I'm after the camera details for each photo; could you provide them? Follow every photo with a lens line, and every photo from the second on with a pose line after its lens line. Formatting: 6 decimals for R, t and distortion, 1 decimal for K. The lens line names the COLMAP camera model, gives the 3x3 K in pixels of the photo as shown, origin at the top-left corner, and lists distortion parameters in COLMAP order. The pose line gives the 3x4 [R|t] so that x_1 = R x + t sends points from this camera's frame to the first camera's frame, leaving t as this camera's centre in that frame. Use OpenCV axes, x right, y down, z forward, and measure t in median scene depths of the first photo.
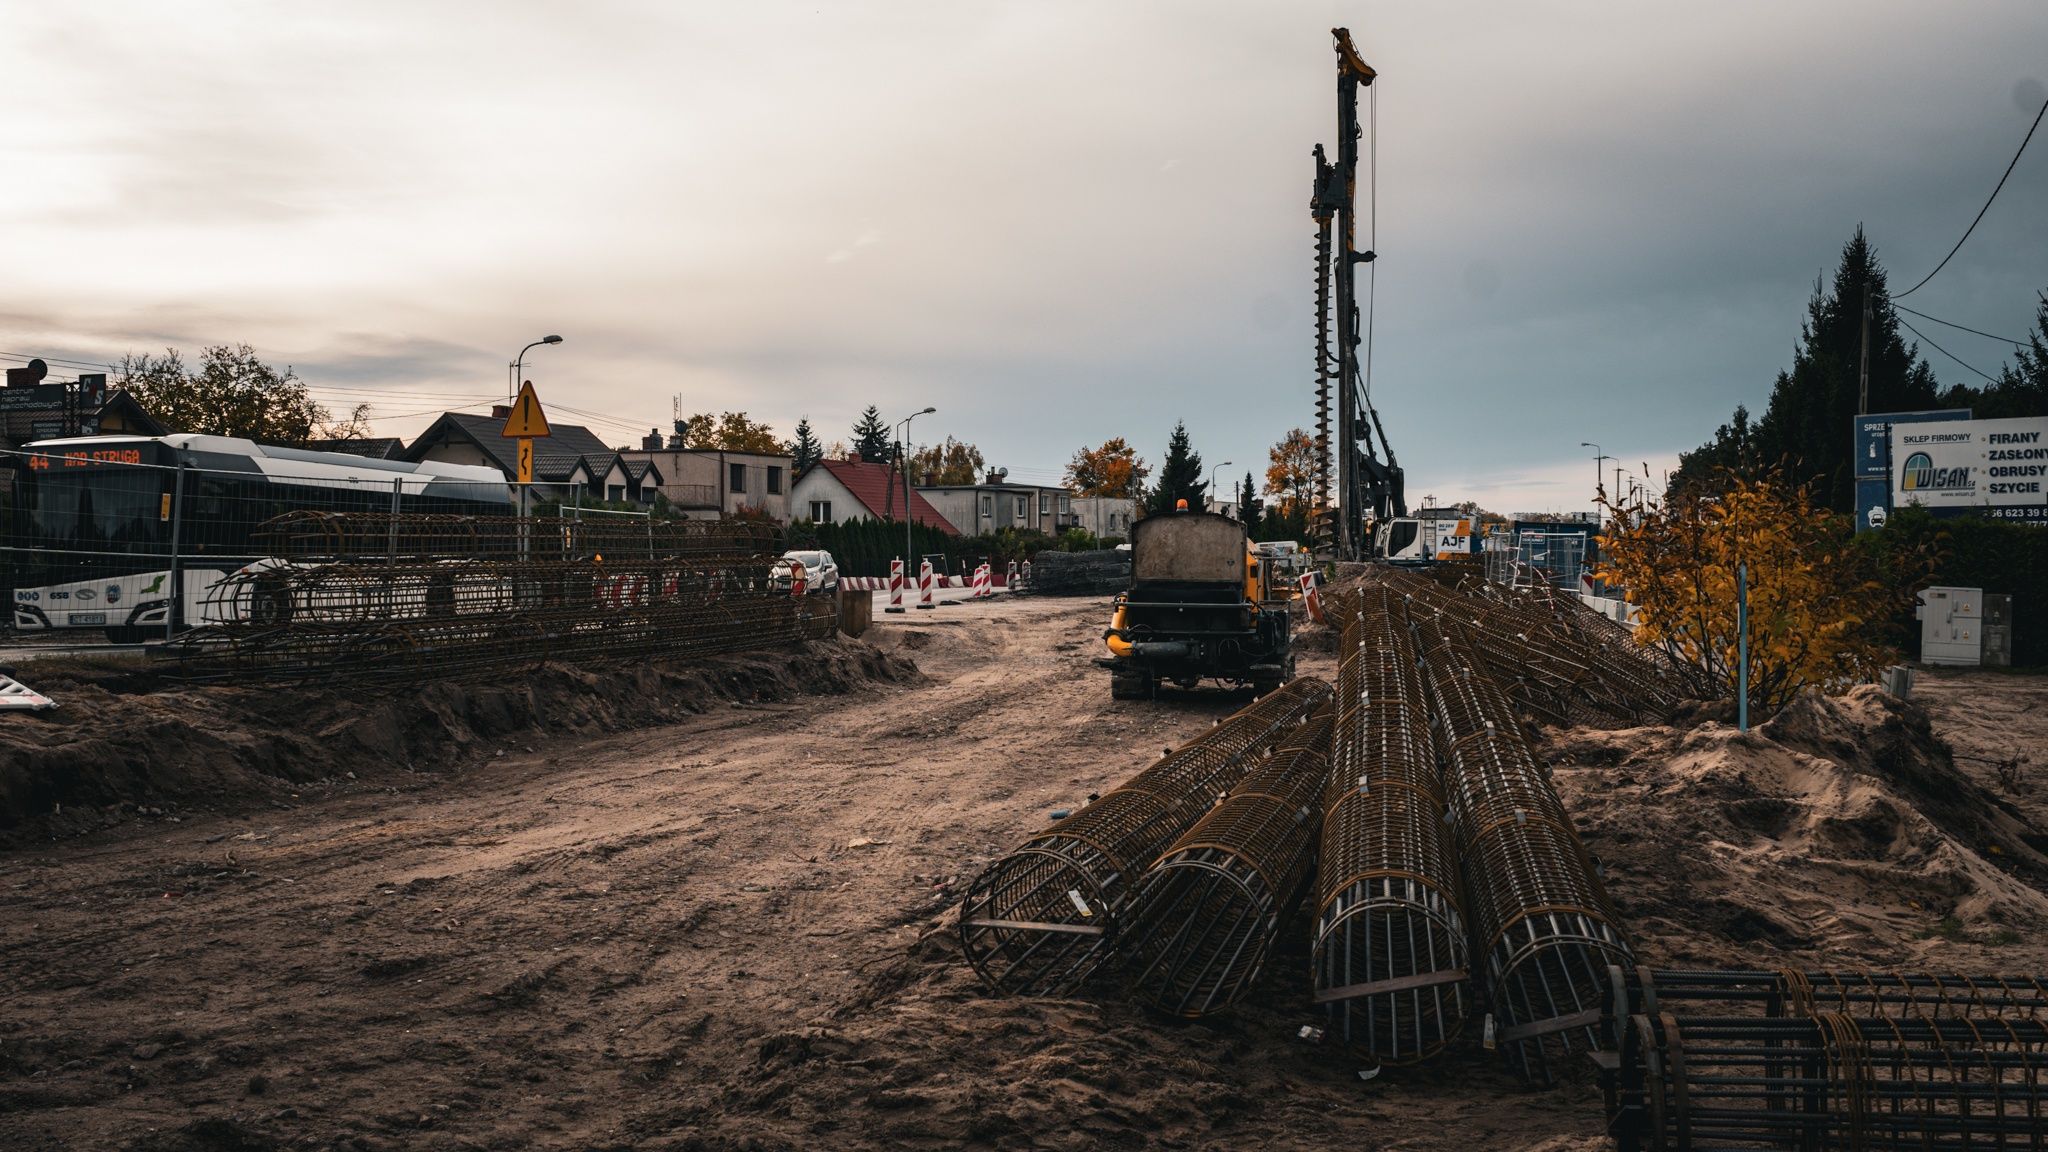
lens RADIAL K [[2143.1, 0, 1091.7], [0, 2143.1, 515.2], [0, 0, 1]] dist [-0.002498, 0.003455]
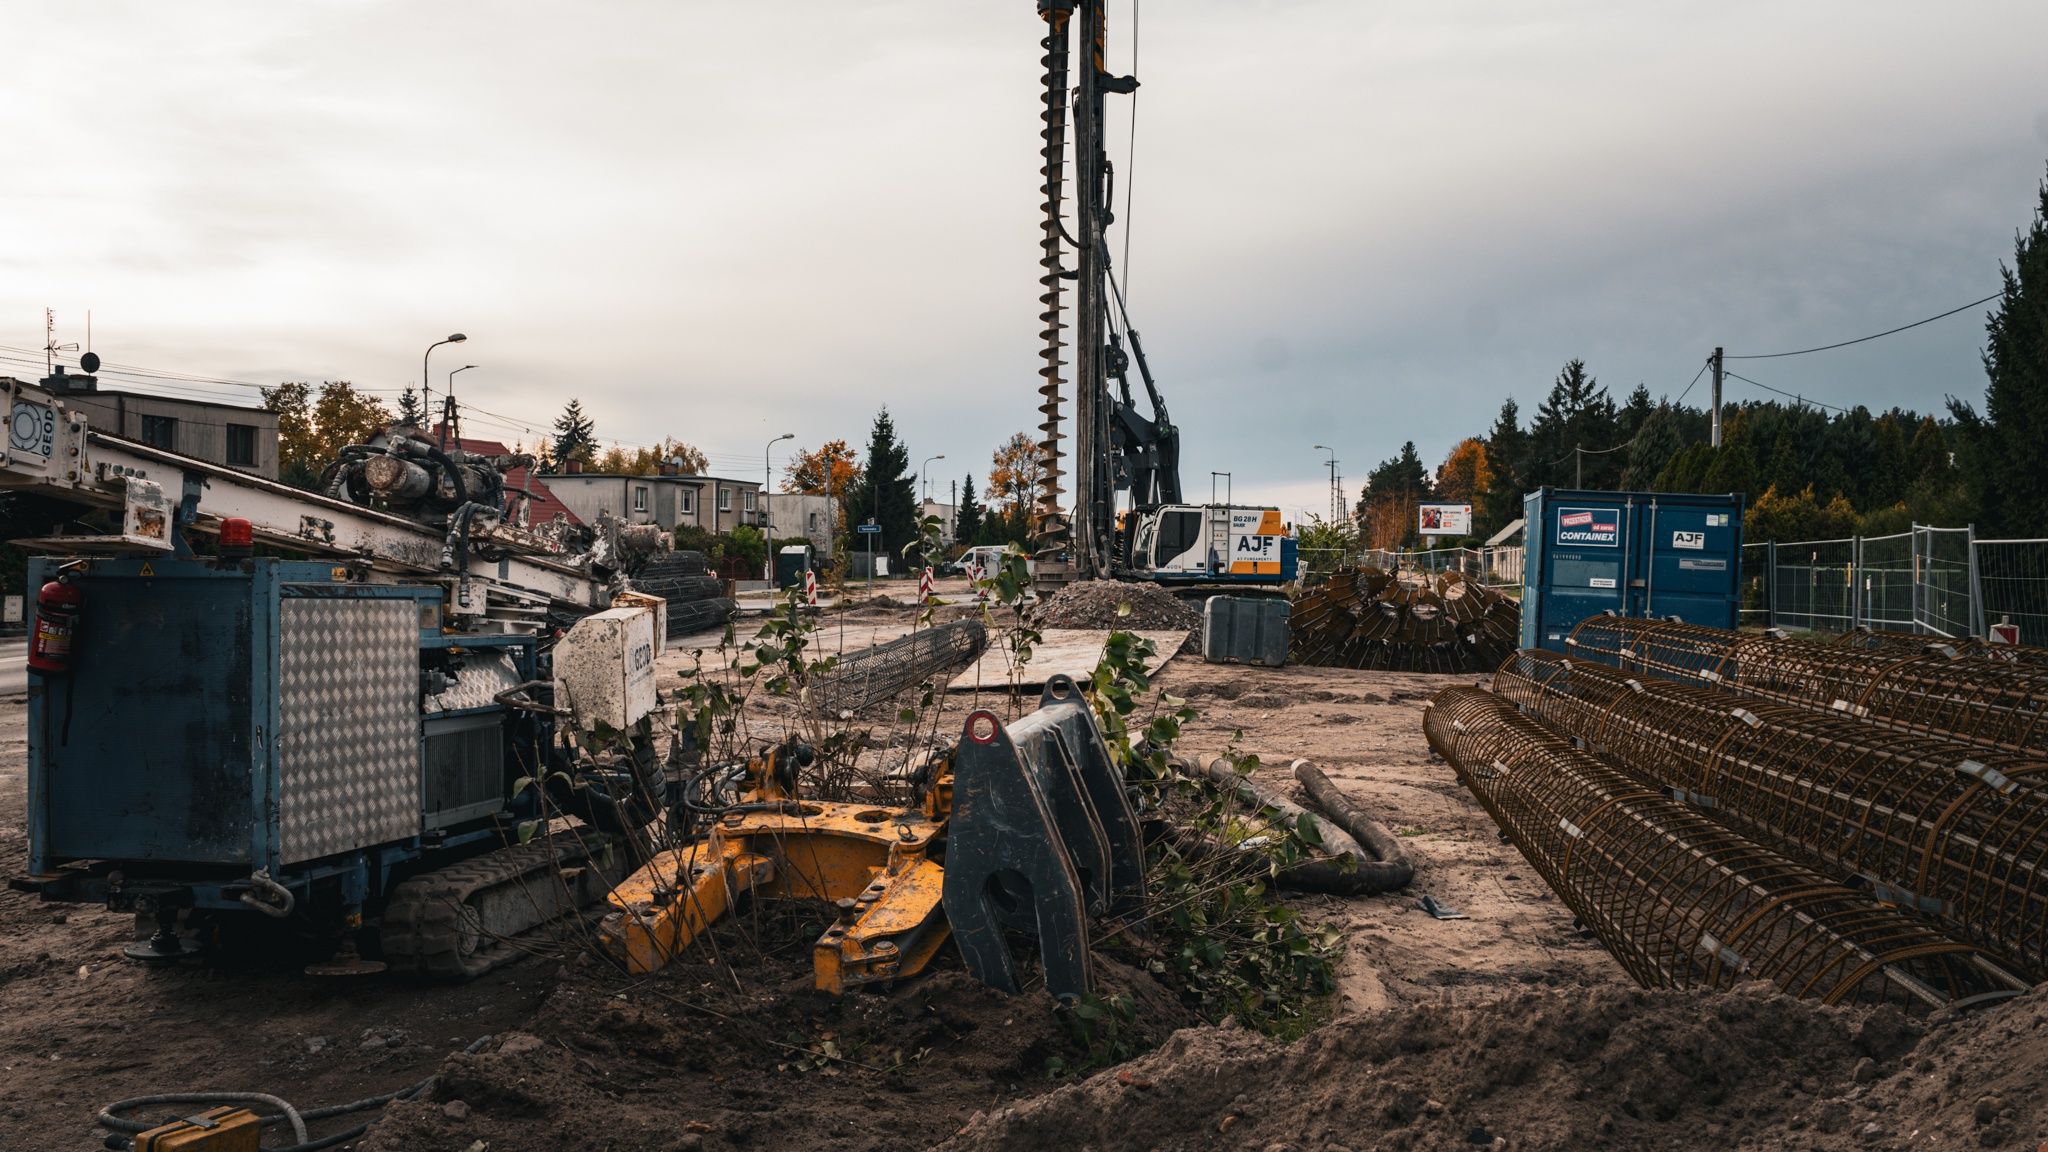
lens RADIAL K [[1588.9, 0, 1066.2], [0, 1588.9, 586.0], [0, 0, 1]] dist [-0.056202, 0.116907]
pose [[0.992485, 0.007305, 0.122151, 0.056767], [-0.011689, 0.999312, 0.035209, 0.008758], [-0.121810, -0.036372, 0.991887, 0.544122]]
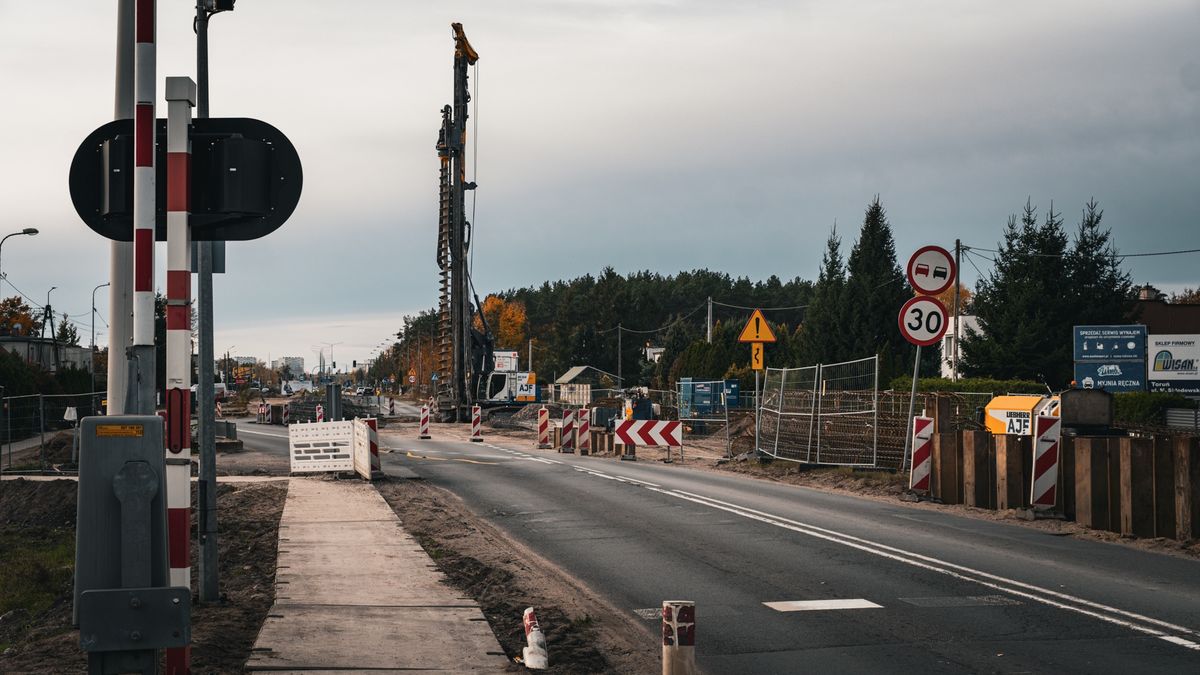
lens RADIAL K [[1781.8, 0, 534.3], [0, 1781.8, 276.1], [0, 0, 1]] dist [0.046038, 0.032591]
pose [[0.899008, 0.030498, 0.436869, -0.346951], [-0.010981, 0.998828, -0.047131, -0.006396], [-0.437795, 0.037574, 0.898289, -0.070773]]
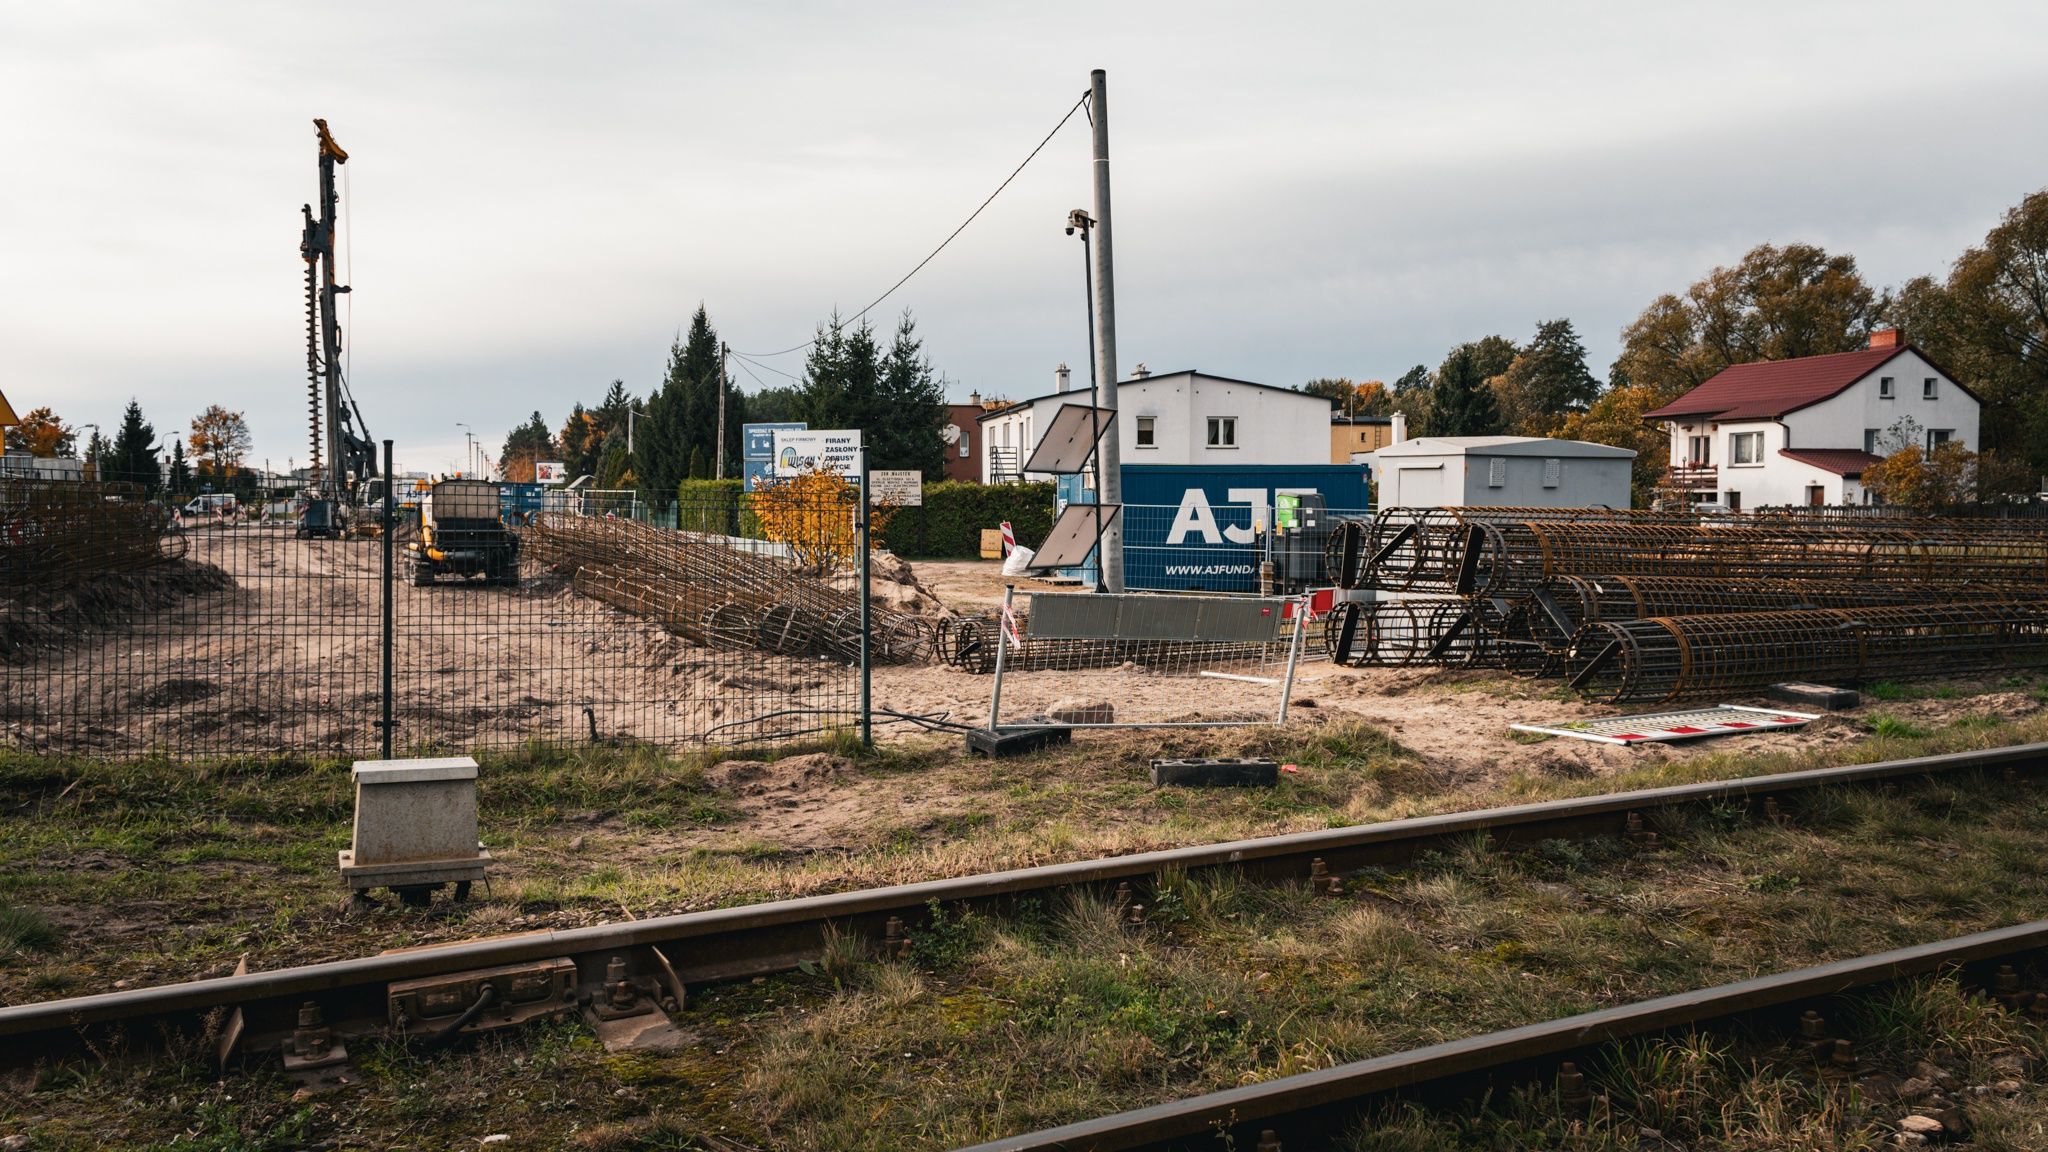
lens RADIAL K [[1588.9, 0, 1066.2], [0, 1588.9, 586.0], [0, 0, 1]] dist [-0.056202, 0.116907]
pose [[0.807801, -0.032673, 0.588549, -0.102944], [-0.008668, 0.997696, 0.067284, -0.001587], [-0.589392, -0.059454, 0.805657, -0.113330]]
